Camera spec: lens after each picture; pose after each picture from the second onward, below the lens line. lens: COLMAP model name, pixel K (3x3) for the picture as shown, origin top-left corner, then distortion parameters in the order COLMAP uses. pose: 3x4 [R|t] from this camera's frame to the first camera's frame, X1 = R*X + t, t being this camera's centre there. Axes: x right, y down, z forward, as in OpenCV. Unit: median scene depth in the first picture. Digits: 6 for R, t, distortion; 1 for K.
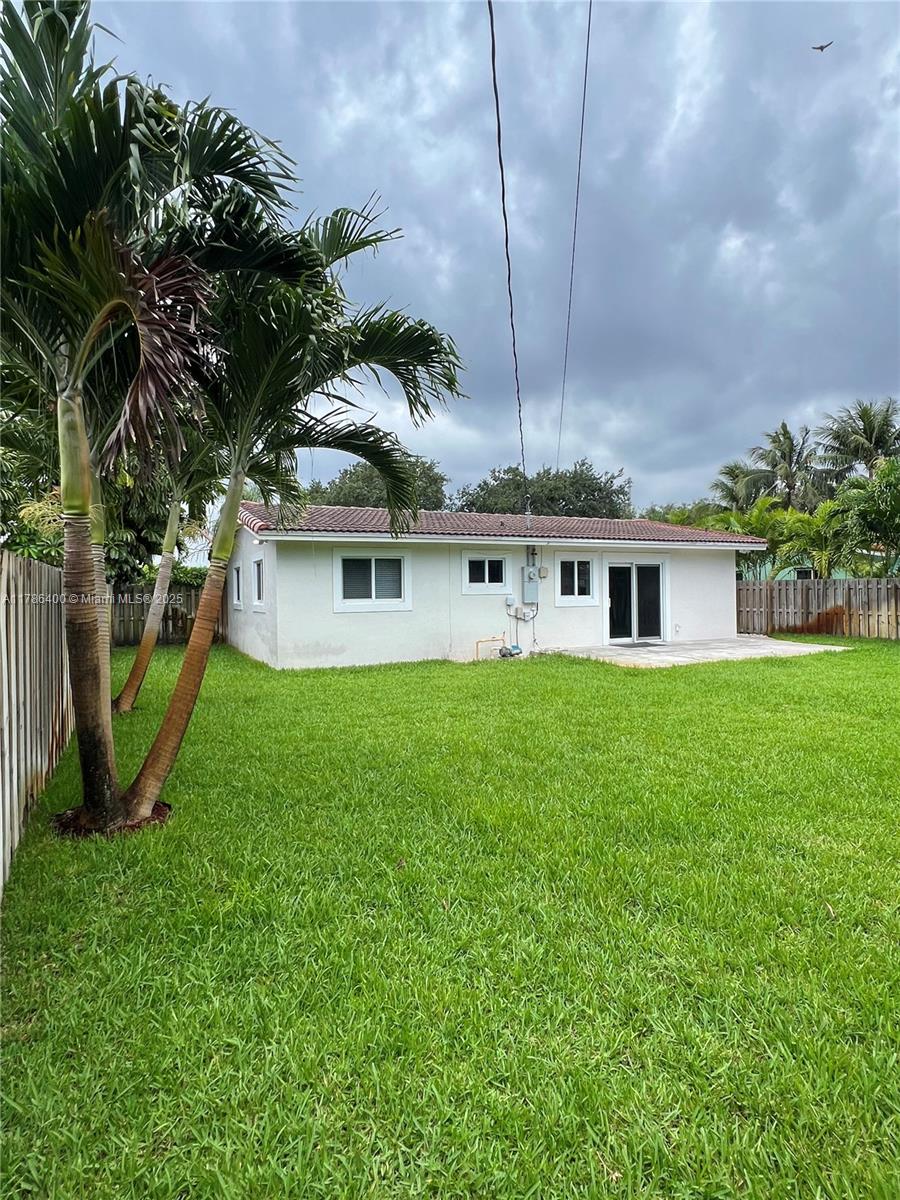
lens RADIAL K [[626.3, 0, 449.6], [0, 626.3, 597.5], [0, 0, 1]] dist [0.001033, 0.000012]
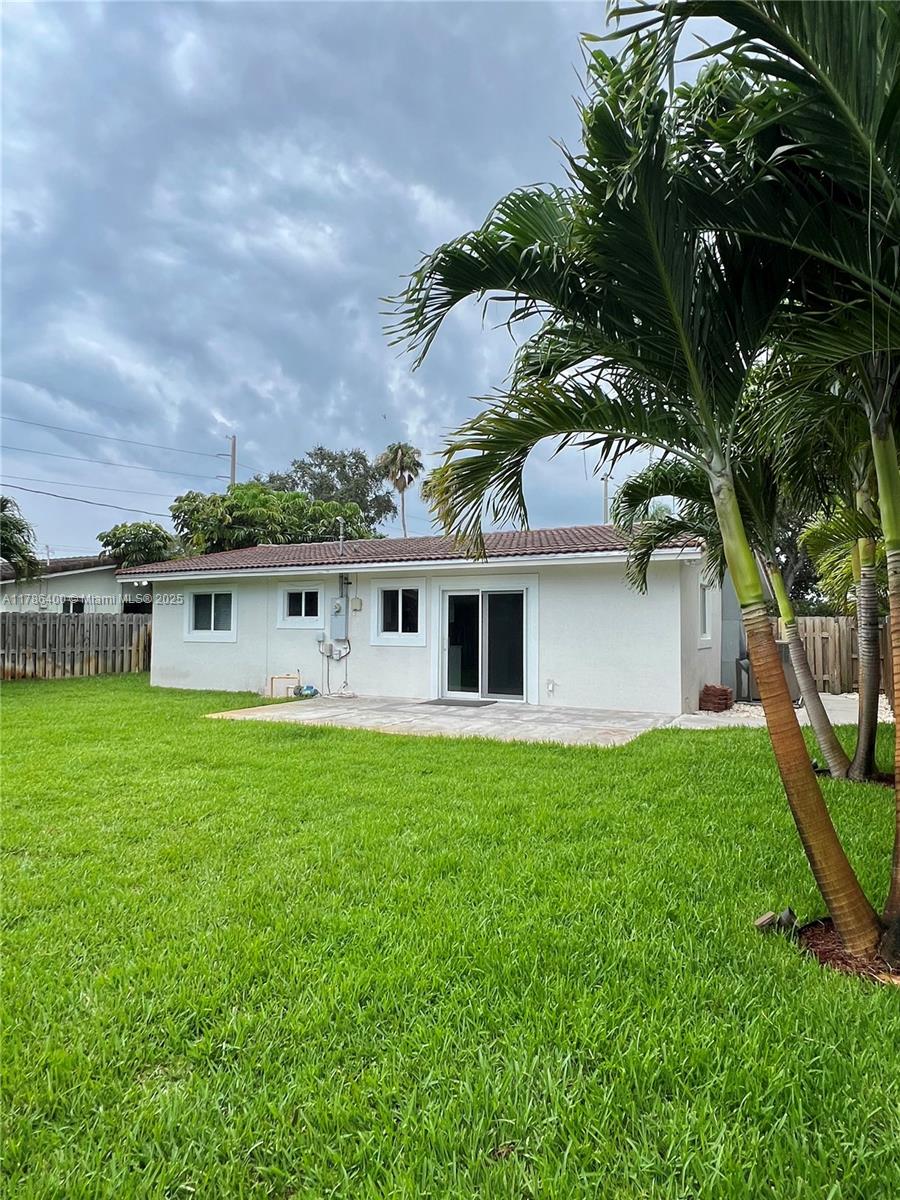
lens RADIAL K [[703.4, 0, 449.8], [0, 703.4, 597.0], [0, 0, 1]] dist [0.000916, 0.000008]
pose [[0.601202, -0.017660, -0.798902, 1.005445], [-0.018694, 0.999171, -0.036155, -0.017825], [0.798879, 0.036671, 0.600373, 0.528004]]
